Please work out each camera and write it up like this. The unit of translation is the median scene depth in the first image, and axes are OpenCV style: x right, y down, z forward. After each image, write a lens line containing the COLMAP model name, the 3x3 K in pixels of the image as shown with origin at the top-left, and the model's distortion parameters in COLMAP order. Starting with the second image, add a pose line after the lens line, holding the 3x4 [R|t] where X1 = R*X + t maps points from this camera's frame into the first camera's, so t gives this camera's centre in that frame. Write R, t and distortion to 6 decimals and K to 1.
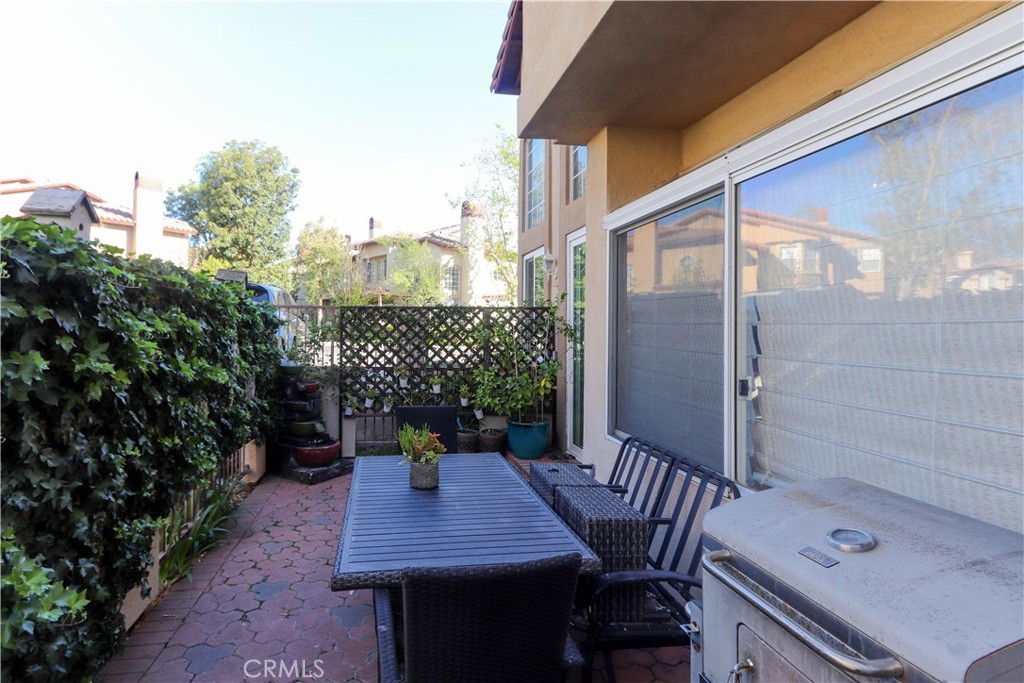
lens RADIAL K [[560.2, 0, 511.8], [0, 560.2, 331.6], [0, 0, 1]] dist [0.002629, 0.000535]
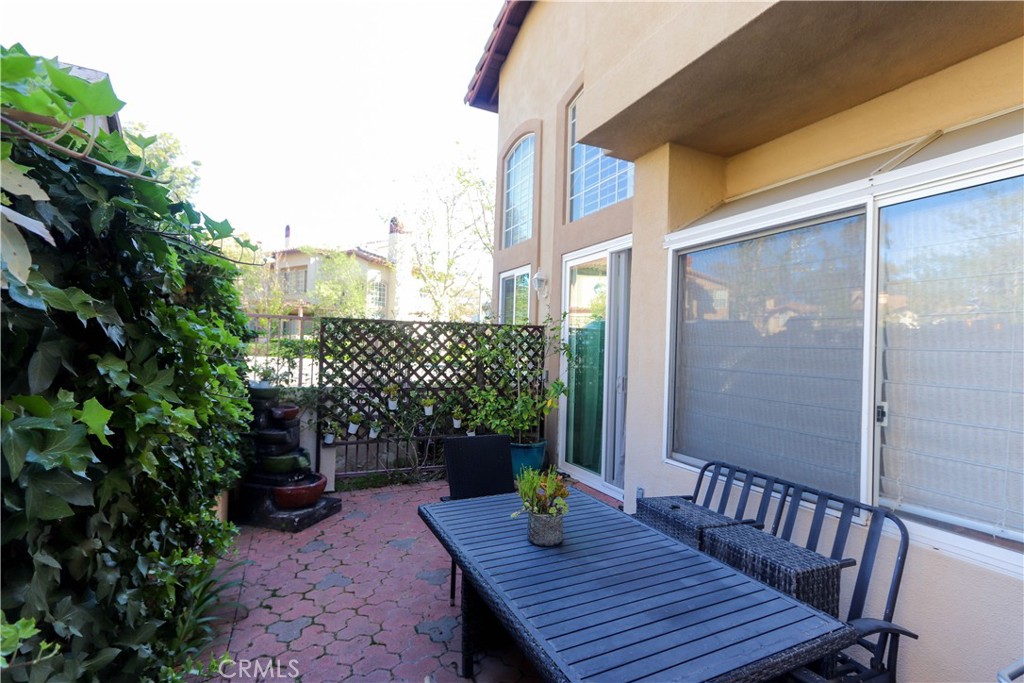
lens RADIAL K [[475.4, 0, 514.6], [0, 475.4, 351.8], [0, 0, 1]] dist [0.007622, -0.001435]
pose [[0.949960, 0.014991, 0.312011, -0.248963], [-0.017666, 0.999827, 0.005746, -0.001585], [-0.311871, -0.010971, 0.950061, 0.213497]]
